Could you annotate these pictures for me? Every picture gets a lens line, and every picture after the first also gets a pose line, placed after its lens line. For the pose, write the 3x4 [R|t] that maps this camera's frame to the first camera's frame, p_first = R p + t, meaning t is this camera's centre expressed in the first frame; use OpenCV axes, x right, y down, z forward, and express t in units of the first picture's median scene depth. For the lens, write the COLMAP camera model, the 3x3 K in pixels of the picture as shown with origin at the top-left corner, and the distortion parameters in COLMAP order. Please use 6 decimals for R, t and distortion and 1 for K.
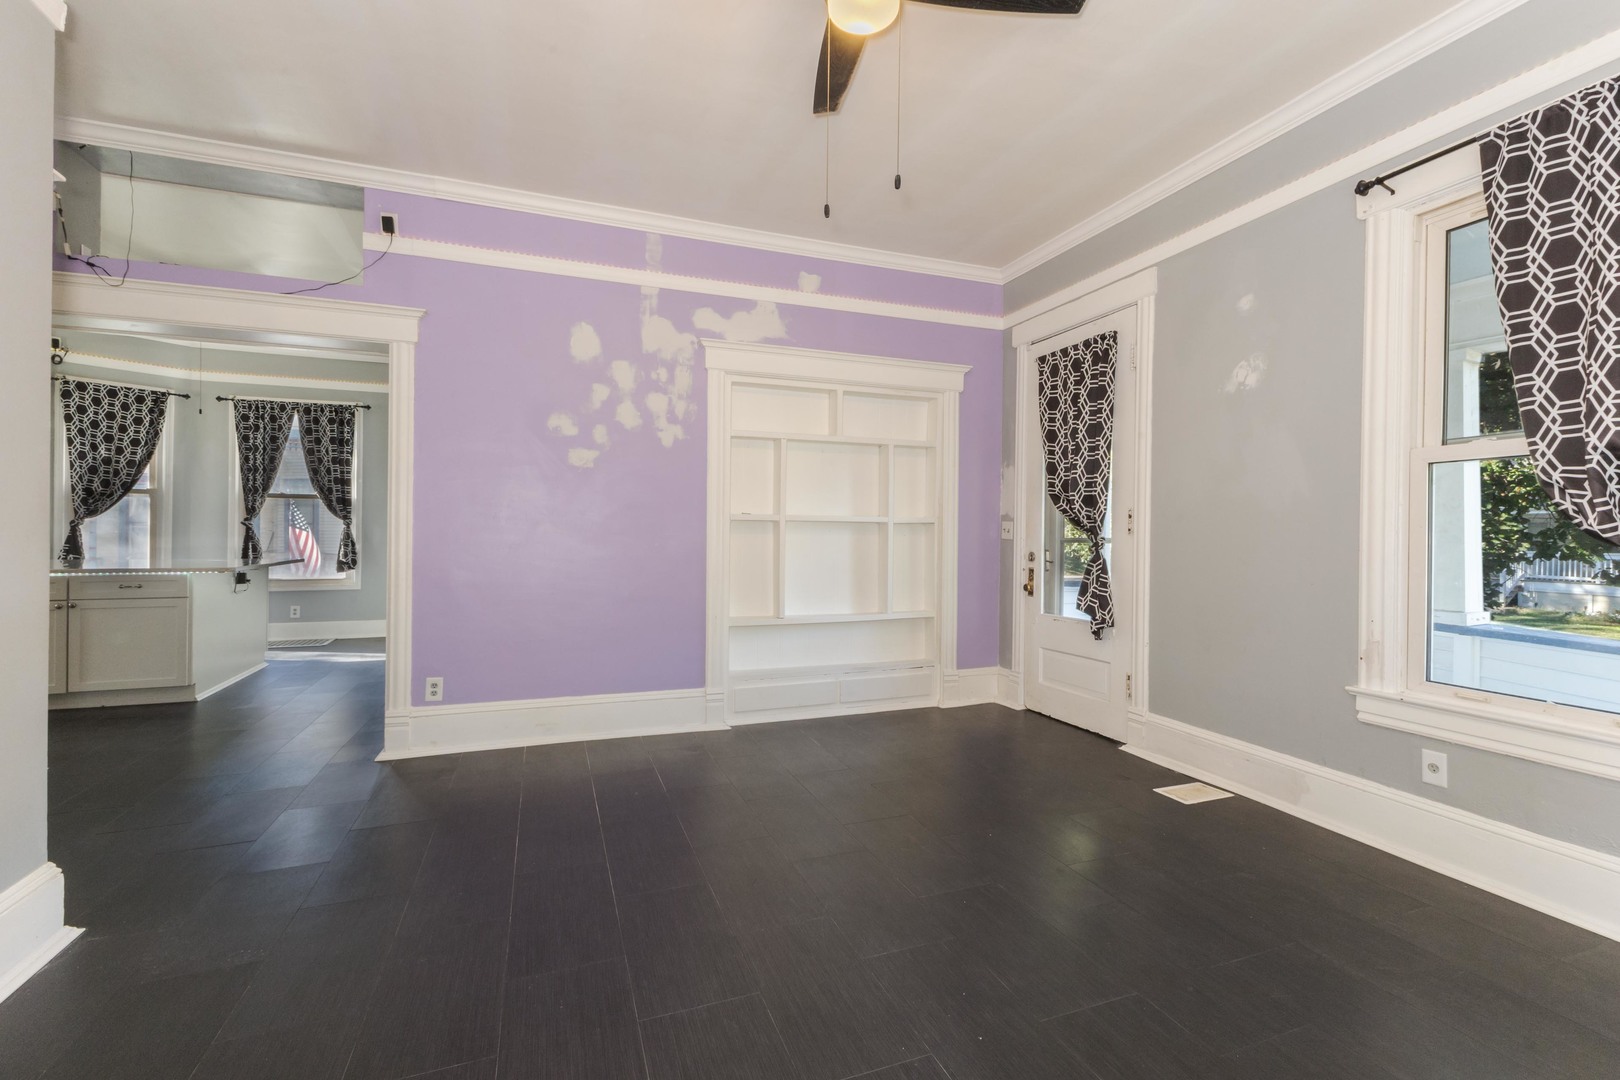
lens RADIAL K [[697.9, 0, 796.8], [0, 697.9, 532.8], [0, 0, 1]] dist [-0.000167, -0.001577]
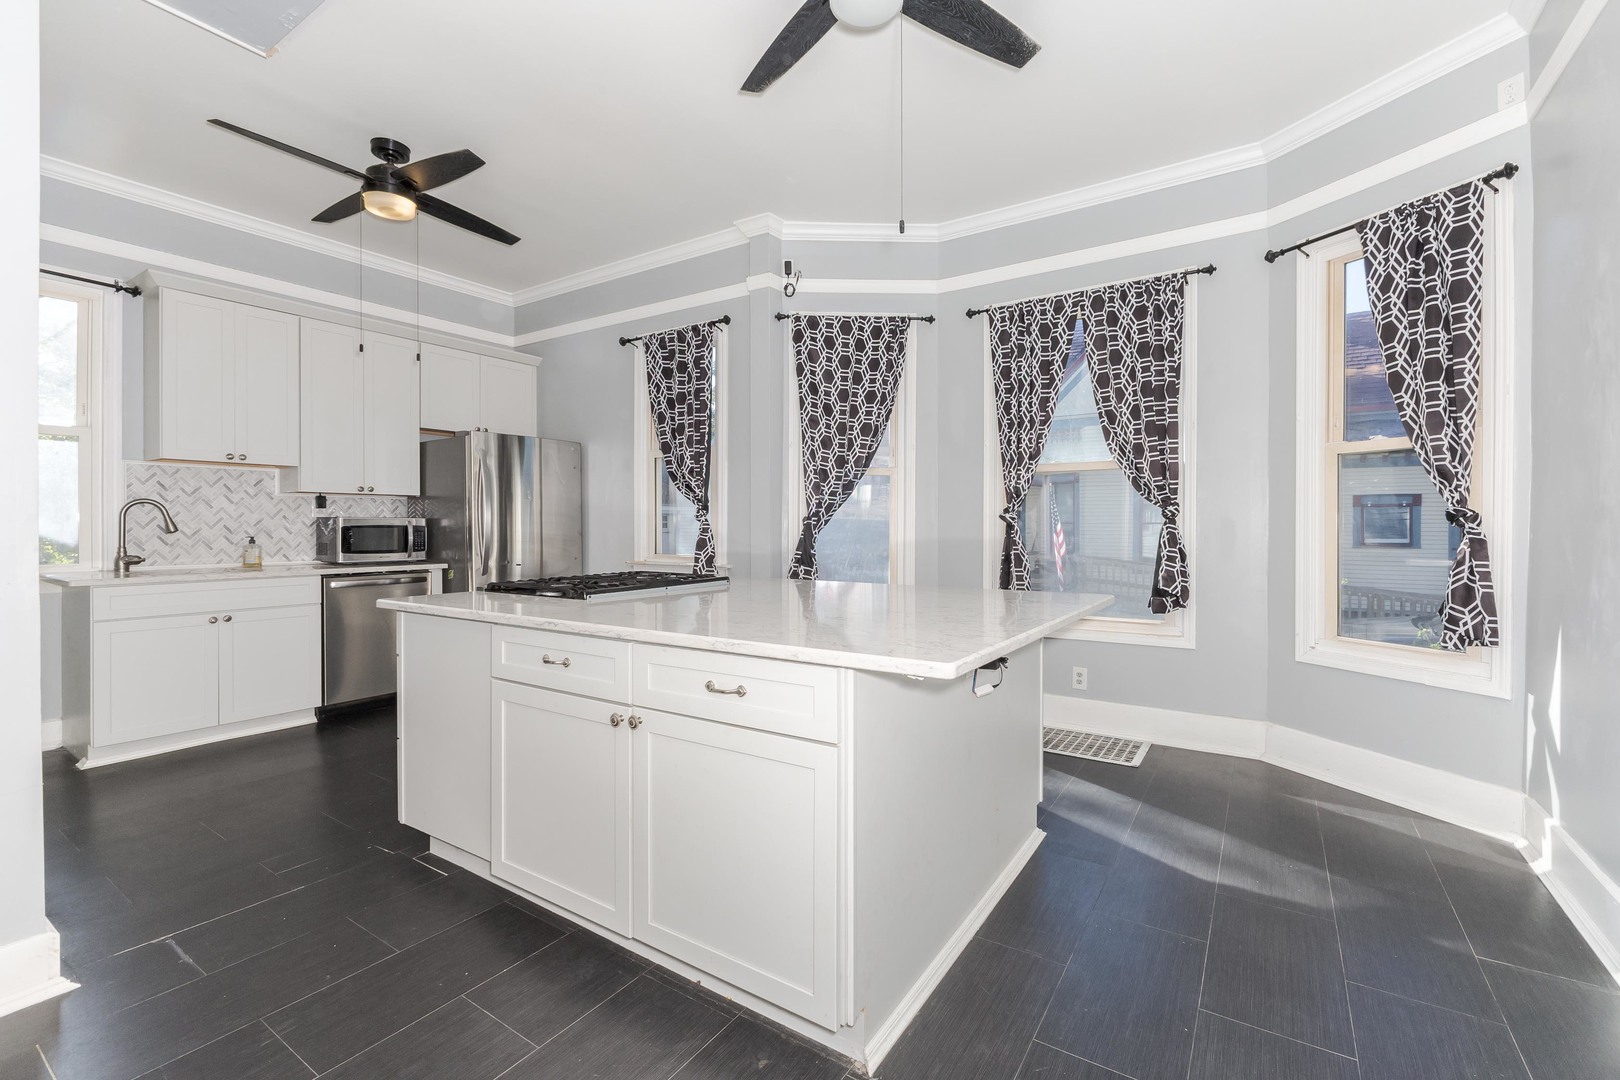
lens RADIAL K [[681.2, 0, 857.4], [0, 681.2, 530.7], [0, 0, 1]] dist [-0.011411, -0.000692]
pose [[0.620489, -0.003180, -0.784209, -0.440525], [0.006657, 0.999977, 0.001212, -0.004127], [0.784187, -0.005973, 0.620496, 0.573902]]
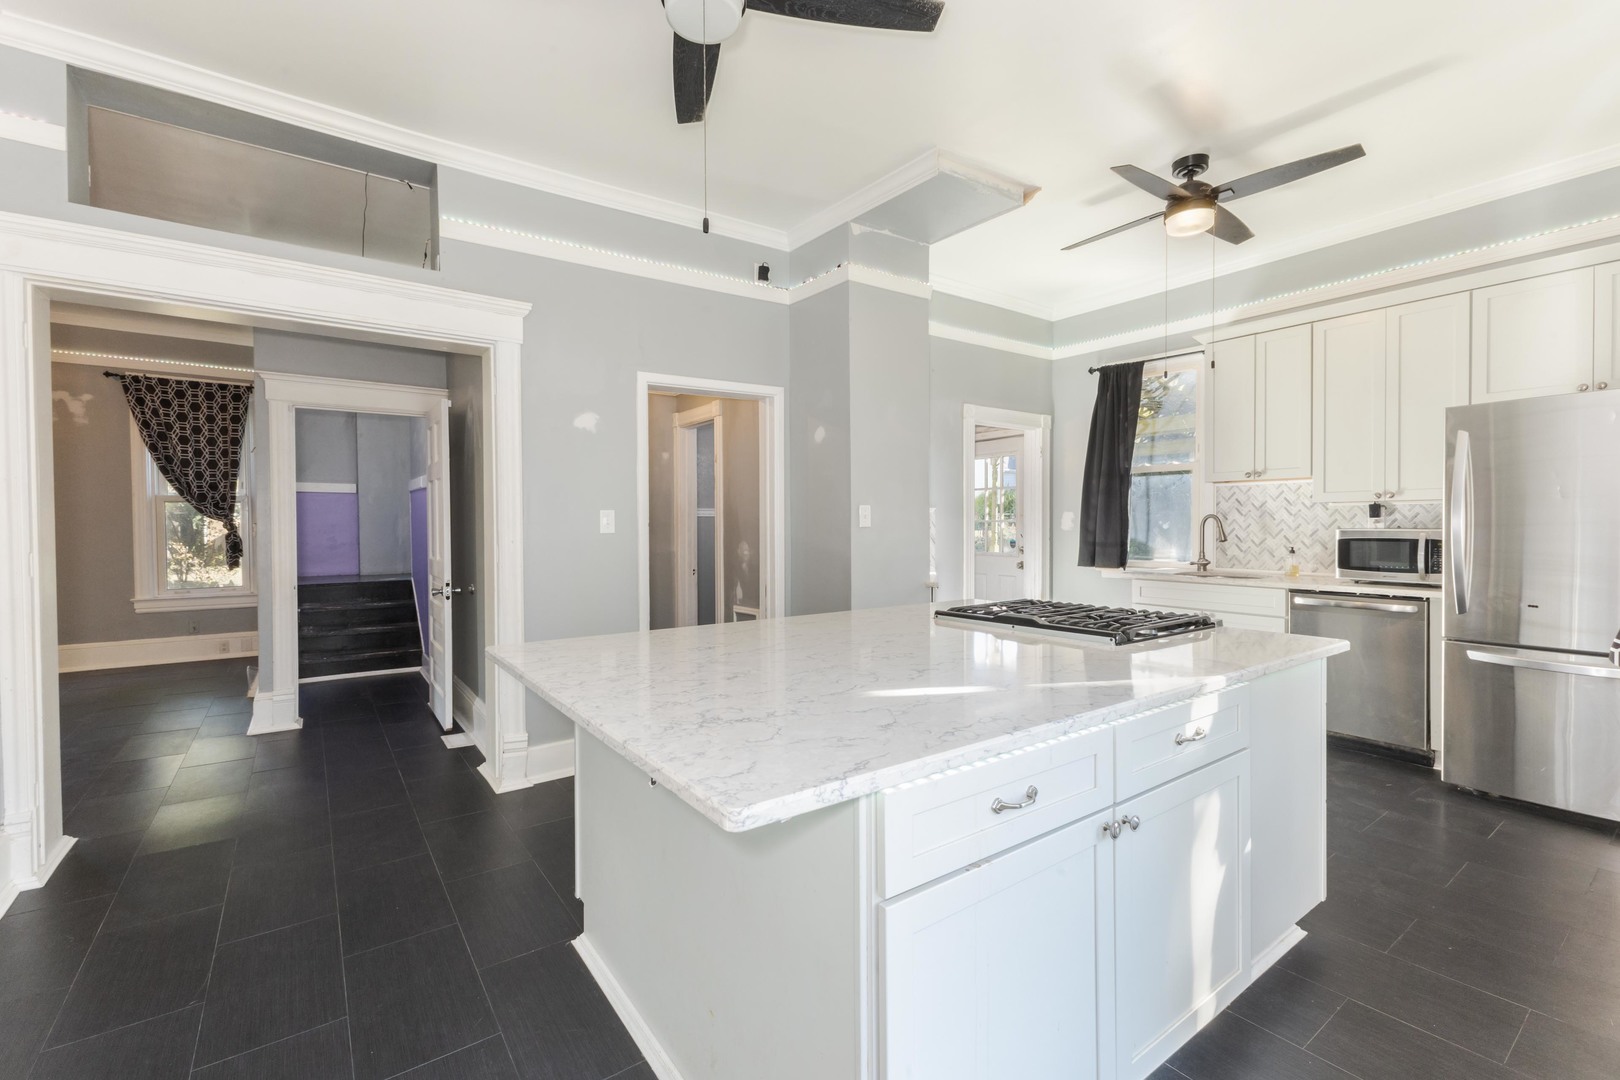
lens RADIAL K [[697.9, 0, 814.2], [0, 697.9, 535.2], [0, 0, 1]] dist [-0.000167, -0.001577]
pose [[-0.962717, -0.003528, -0.270489, -0.639746], [-0.008804, 0.999794, 0.018296, -0.020763], [0.270369, 0.019995, -0.962549, 1.037337]]
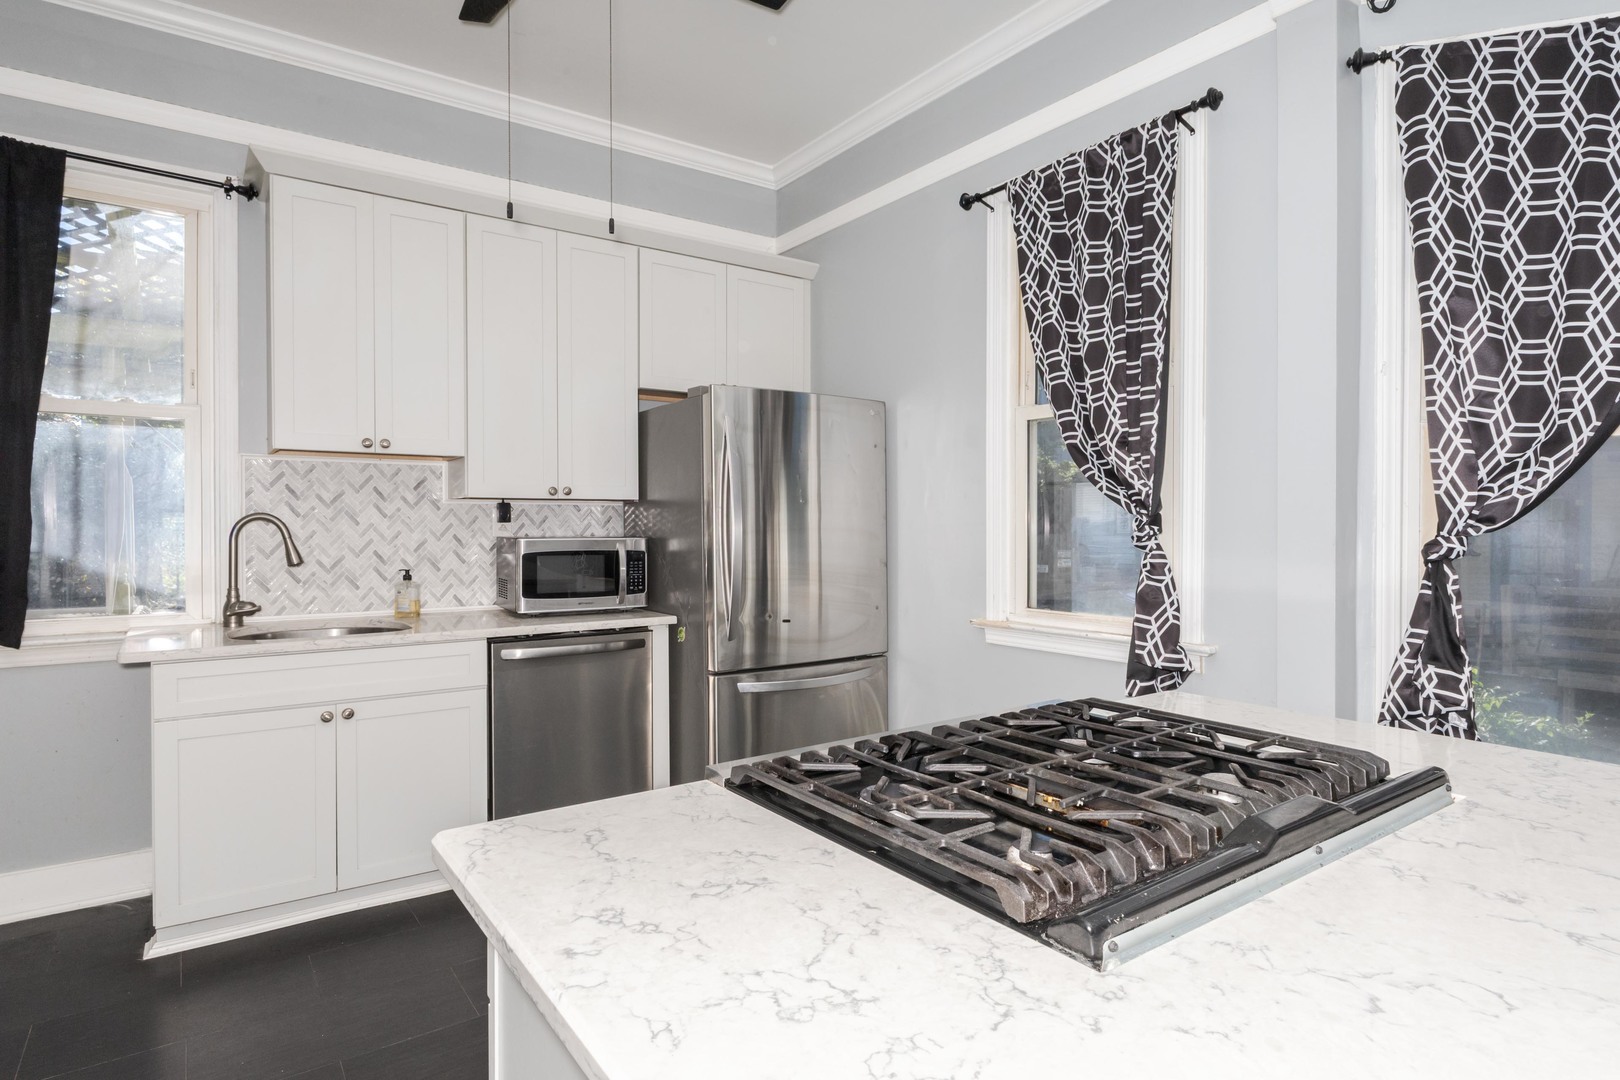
lens RADIAL K [[881.2, 0, 823.3], [0, 881.2, 542.0], [0, 0, 1]] dist [-0.006490, -0.002090]
pose [[0.265741, 0.006749, -0.964021, -0.706786], [0.004549, 0.999956, 0.008255, -0.020496], [0.964034, -0.006579, 0.265699, 0.619116]]
